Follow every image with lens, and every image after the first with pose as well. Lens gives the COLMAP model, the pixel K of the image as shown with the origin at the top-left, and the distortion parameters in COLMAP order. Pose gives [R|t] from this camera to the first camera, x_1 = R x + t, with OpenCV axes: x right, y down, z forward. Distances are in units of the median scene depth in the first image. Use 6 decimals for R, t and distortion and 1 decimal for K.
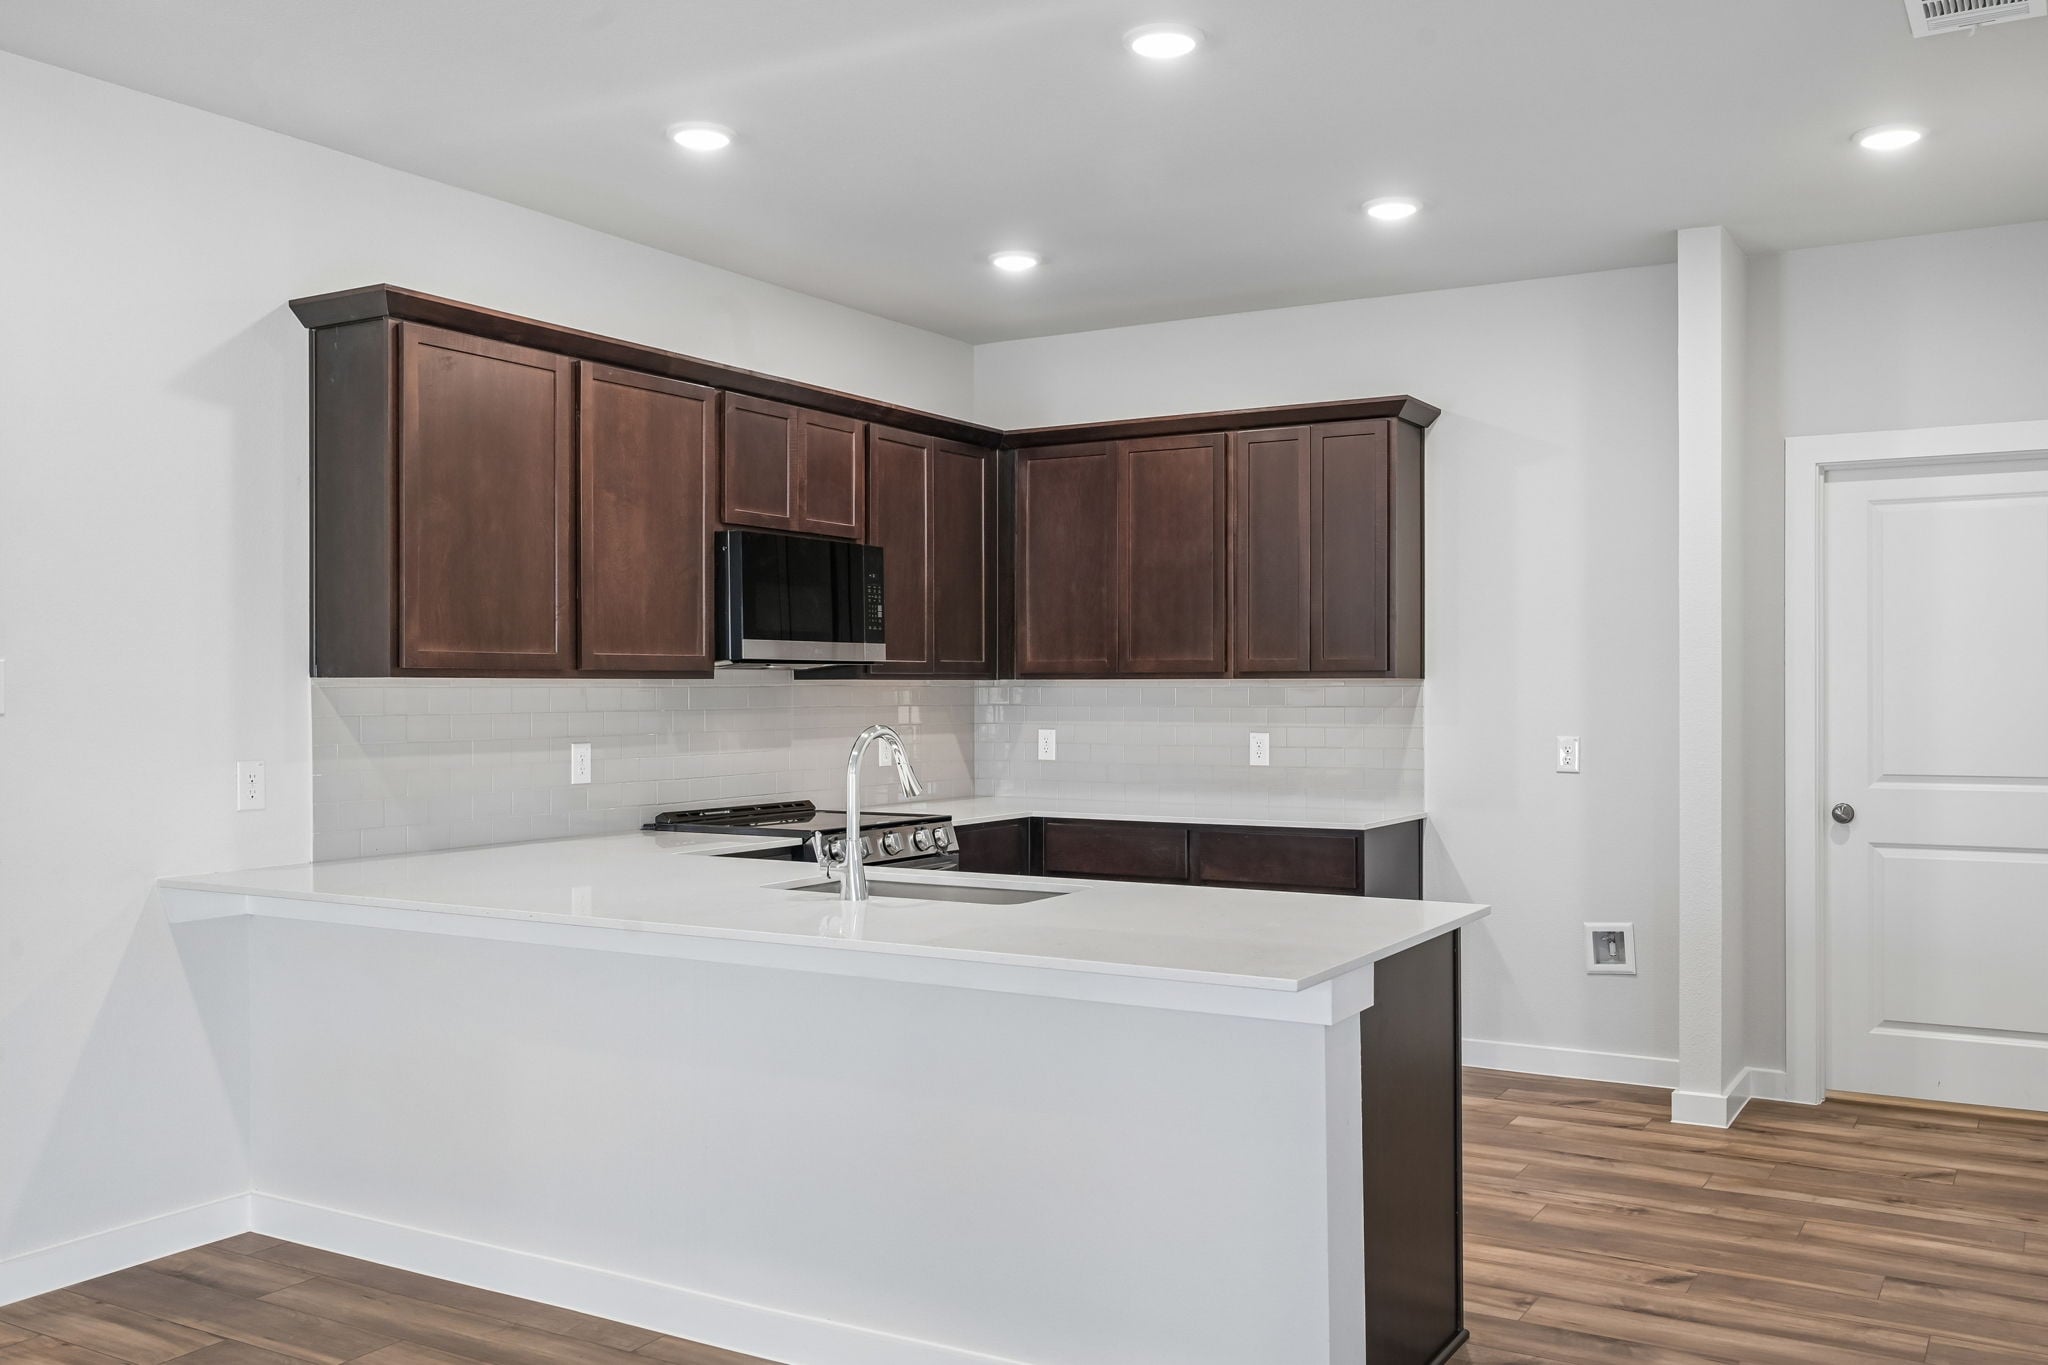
lens RADIAL K [[1742.8, 0, 1042.2], [0, 1742.8, 698.4], [0, 0, 1]] dist [0.003722, -0.009536]
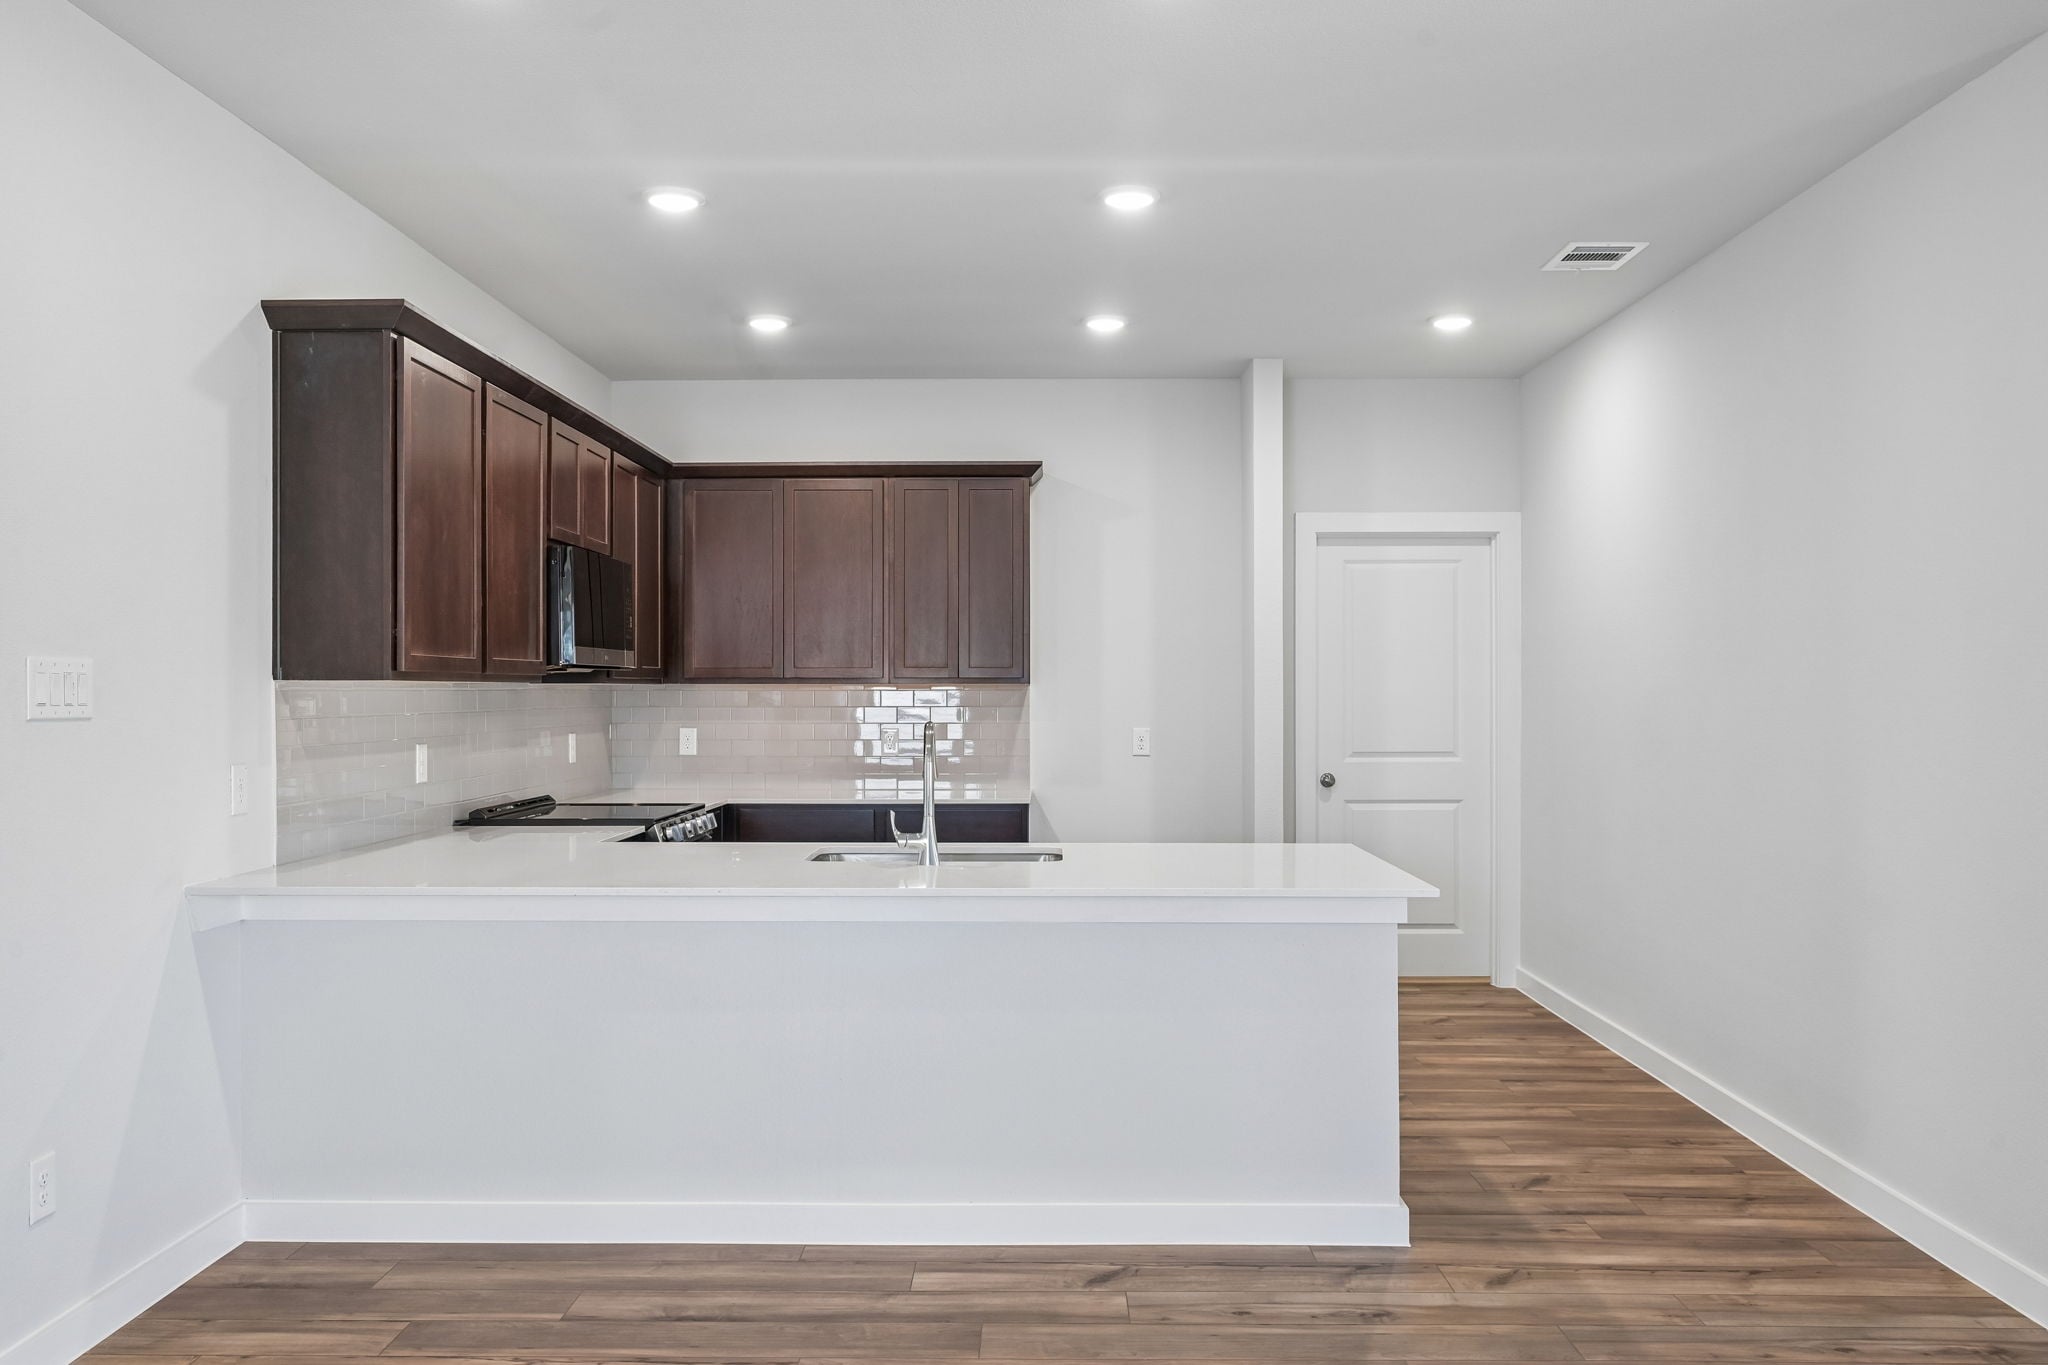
lens RADIAL K [[1580.3, 0, 1029.7], [0, 1580.3, 684.1], [0, 0, 1]] dist [-0.005323, -0.002643]
pose [[0.870678, 0.003031, 0.491844, -0.418547], [0.002169, 0.999948, -0.010003, 0.000245], [-0.491848, 0.009776, 0.870626, 0.001476]]
